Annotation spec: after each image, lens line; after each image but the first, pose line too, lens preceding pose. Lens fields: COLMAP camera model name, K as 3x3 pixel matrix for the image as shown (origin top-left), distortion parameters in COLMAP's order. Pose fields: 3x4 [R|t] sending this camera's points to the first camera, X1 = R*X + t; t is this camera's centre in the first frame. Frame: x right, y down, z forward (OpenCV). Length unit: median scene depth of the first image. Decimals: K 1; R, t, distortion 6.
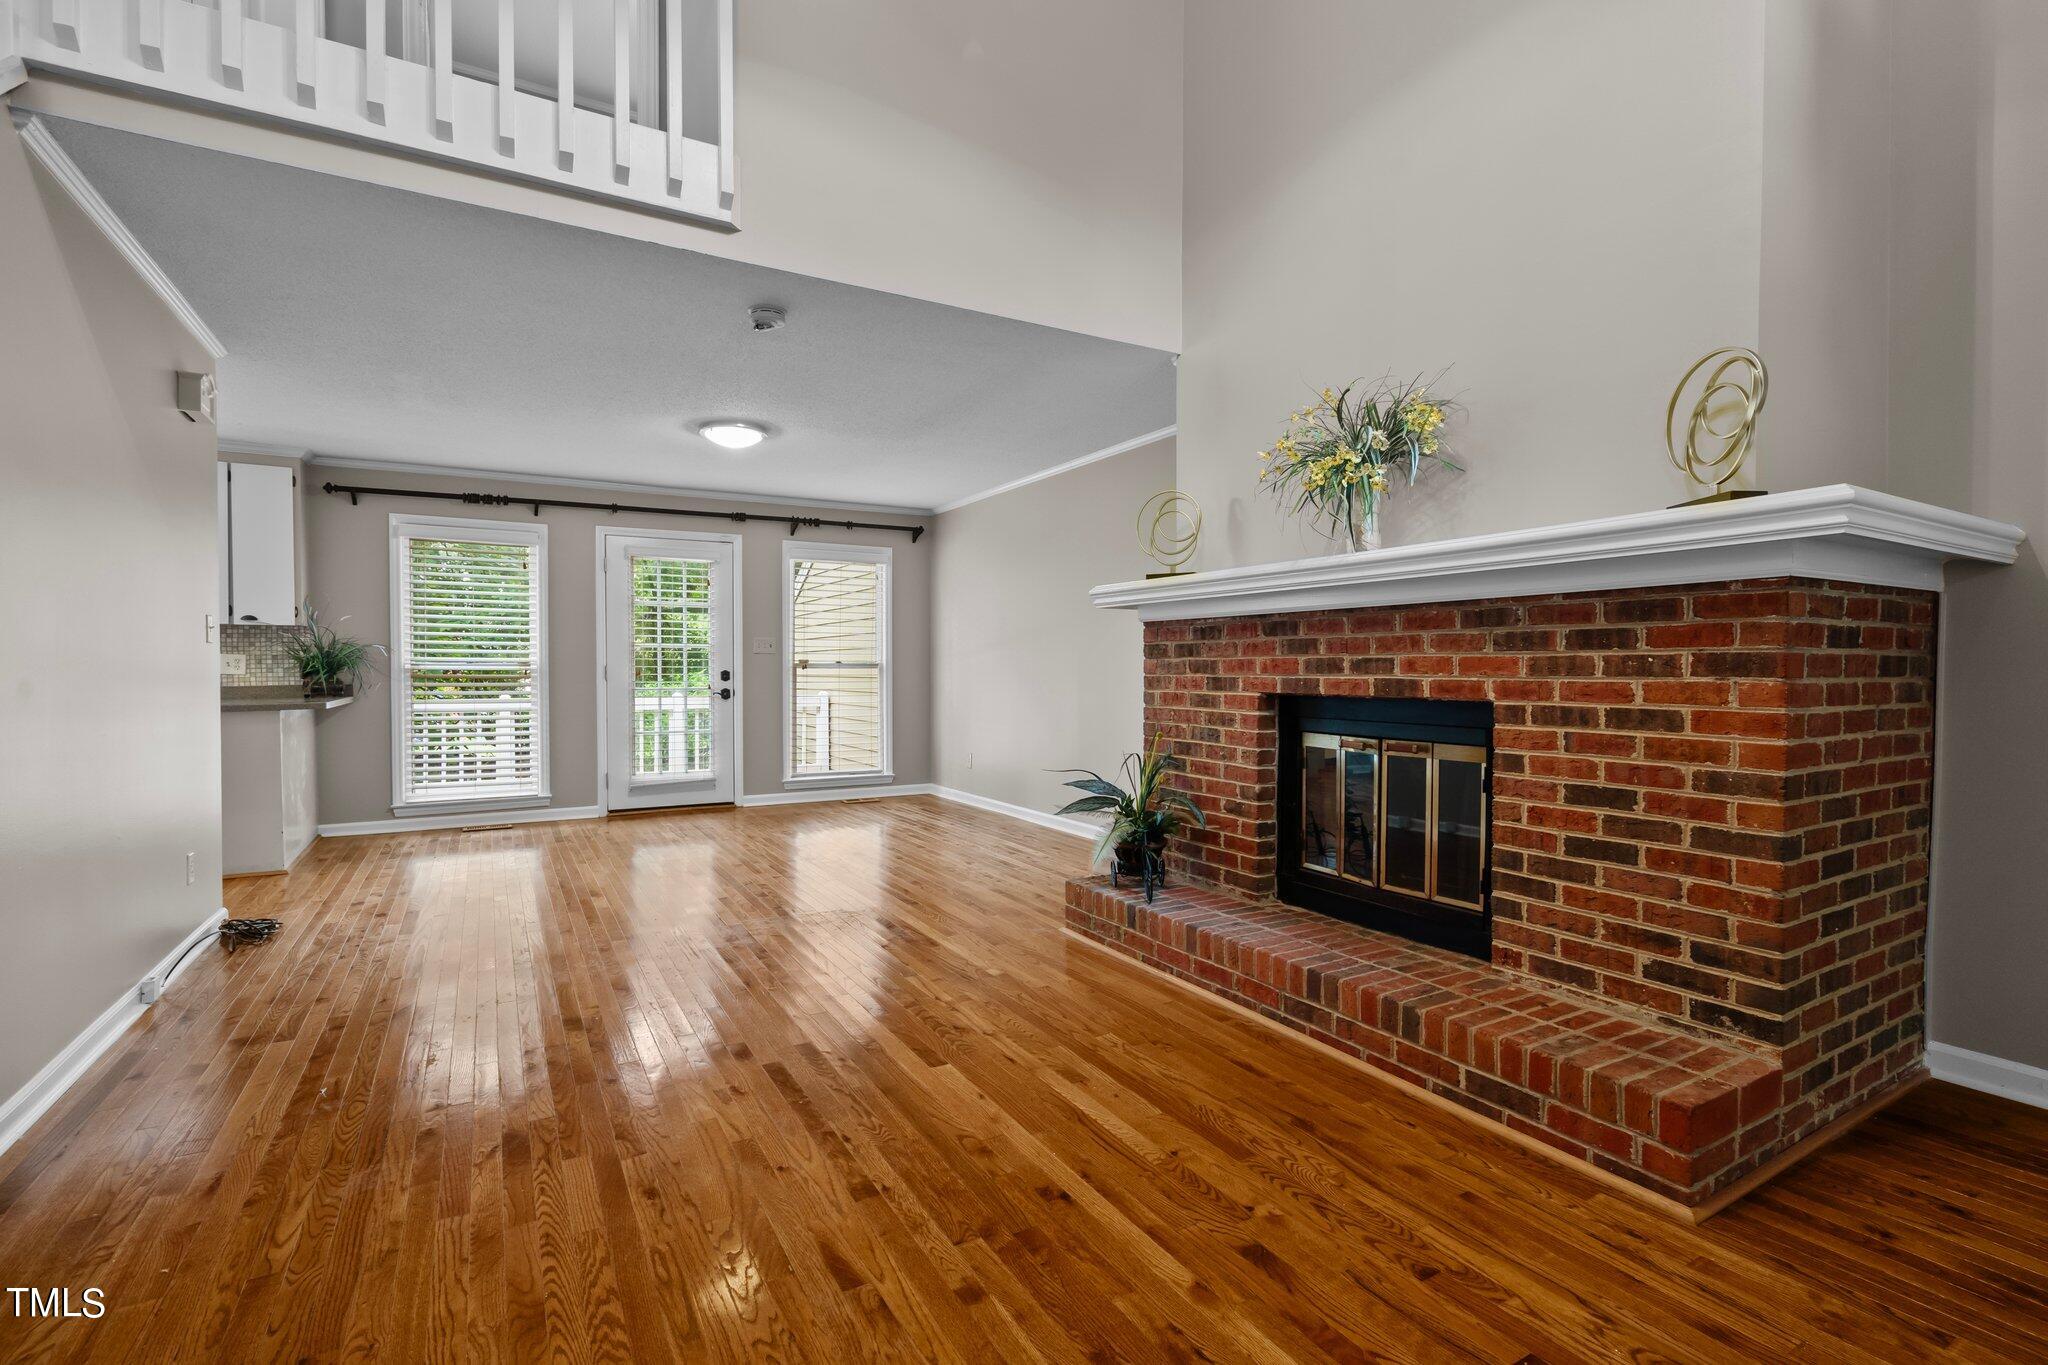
lens RADIAL K [[928.5, 0, 1023.6], [0, 928.5, 682.4], [0, 0, 1]] dist [-0.001330, 0.000428]
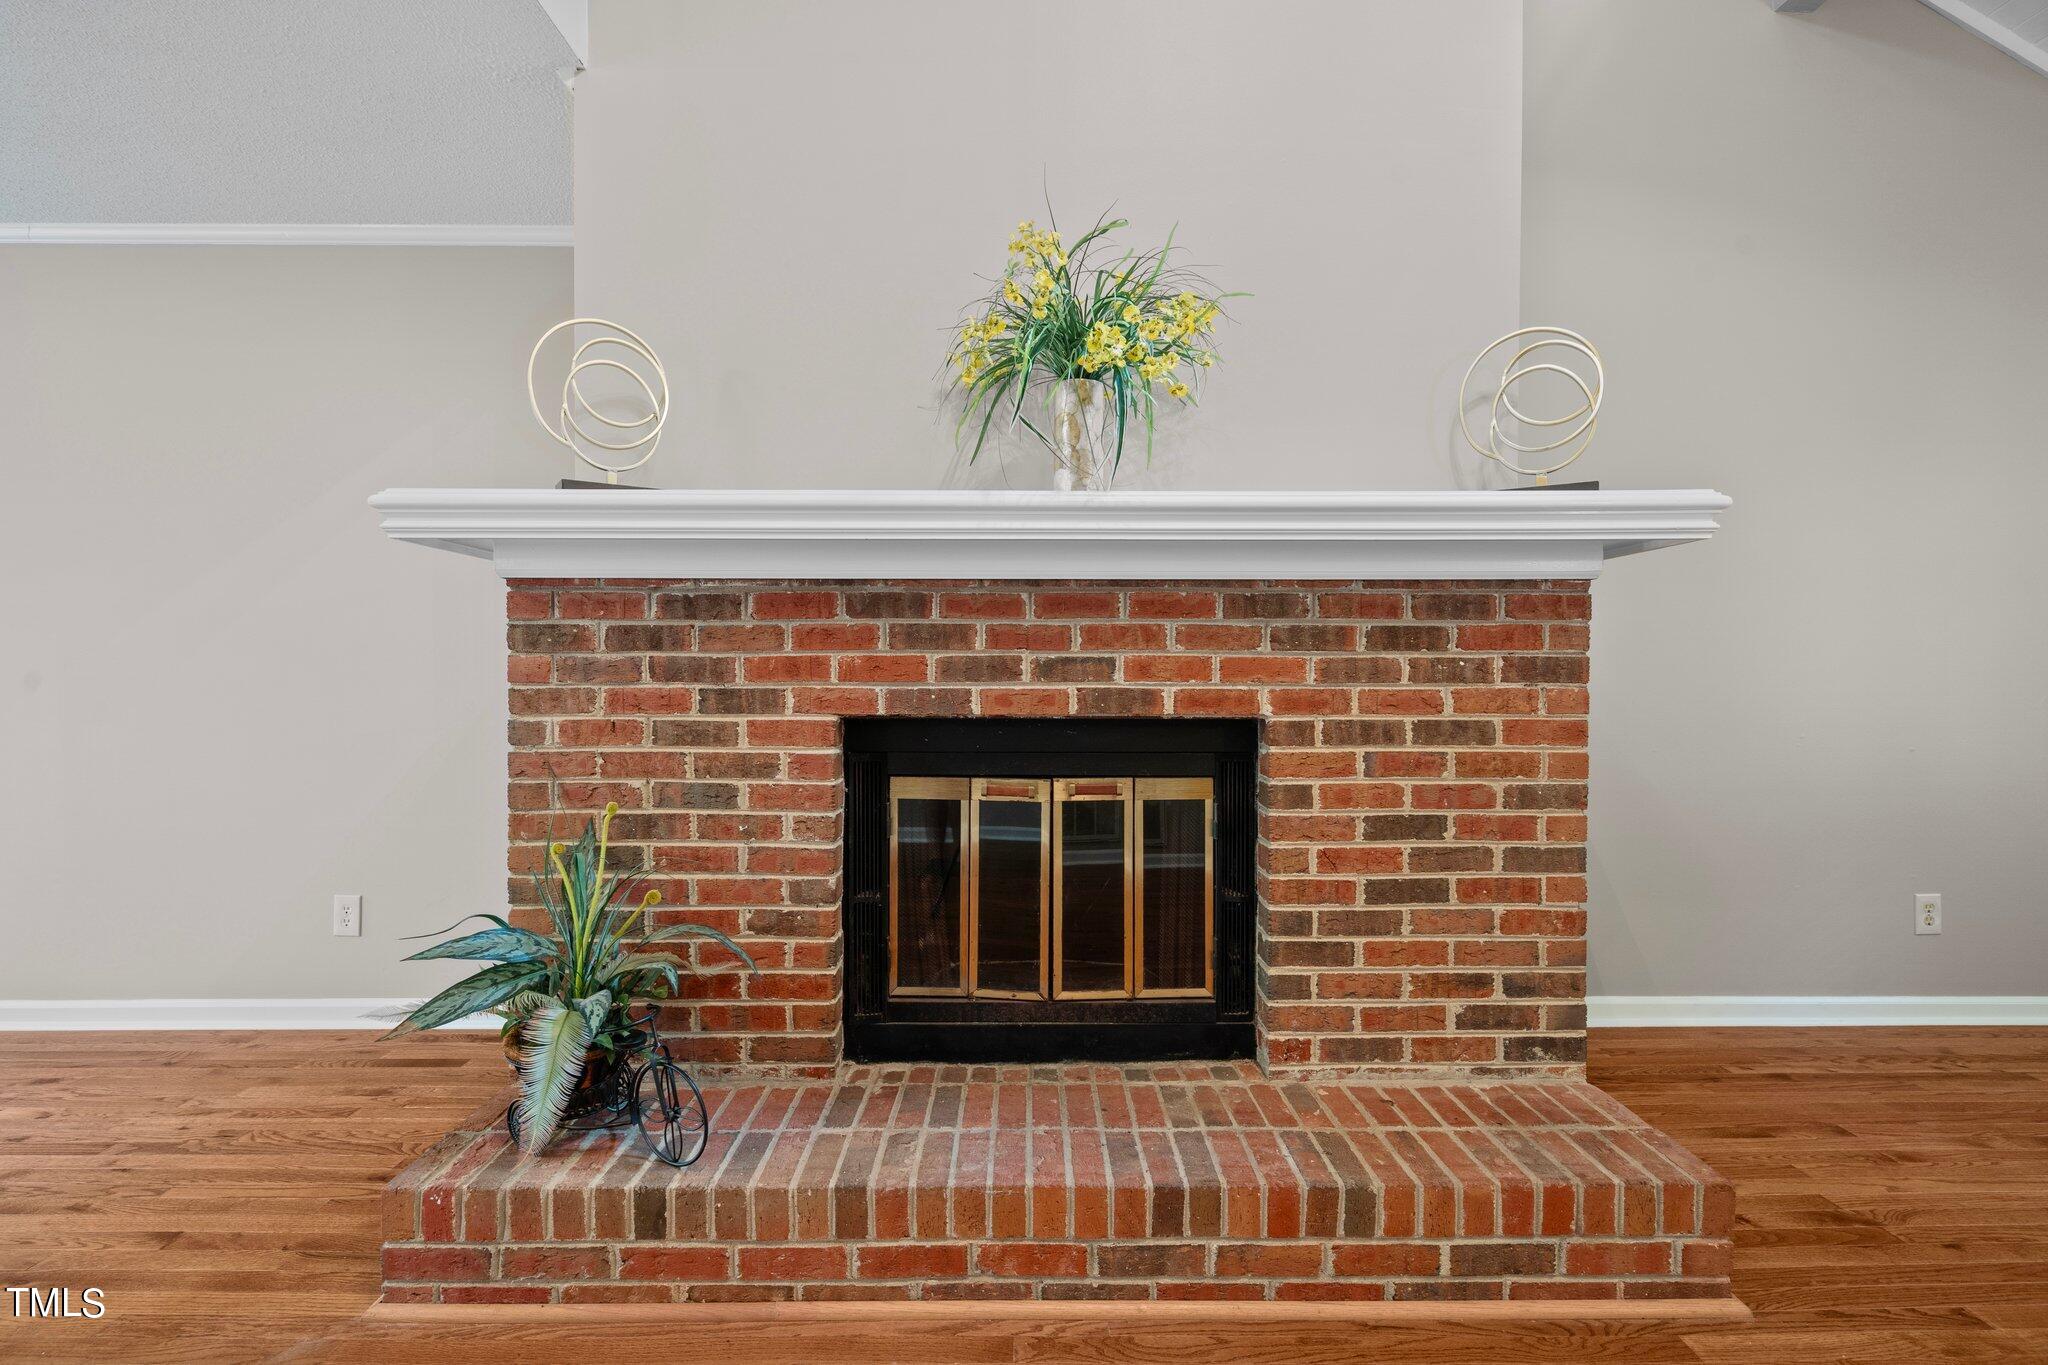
lens RADIAL K [[928.5, 0, 1027.0], [0, 928.5, 683.6], [0, 0, 1]] dist [-0.001330, 0.000428]
pose [[0.493548, -0.007043, 0.869690, -0.235639], [0.012347, 0.999923, 0.001090, -0.009592], [-0.869631, 0.010200, 0.493597, 0.763088]]
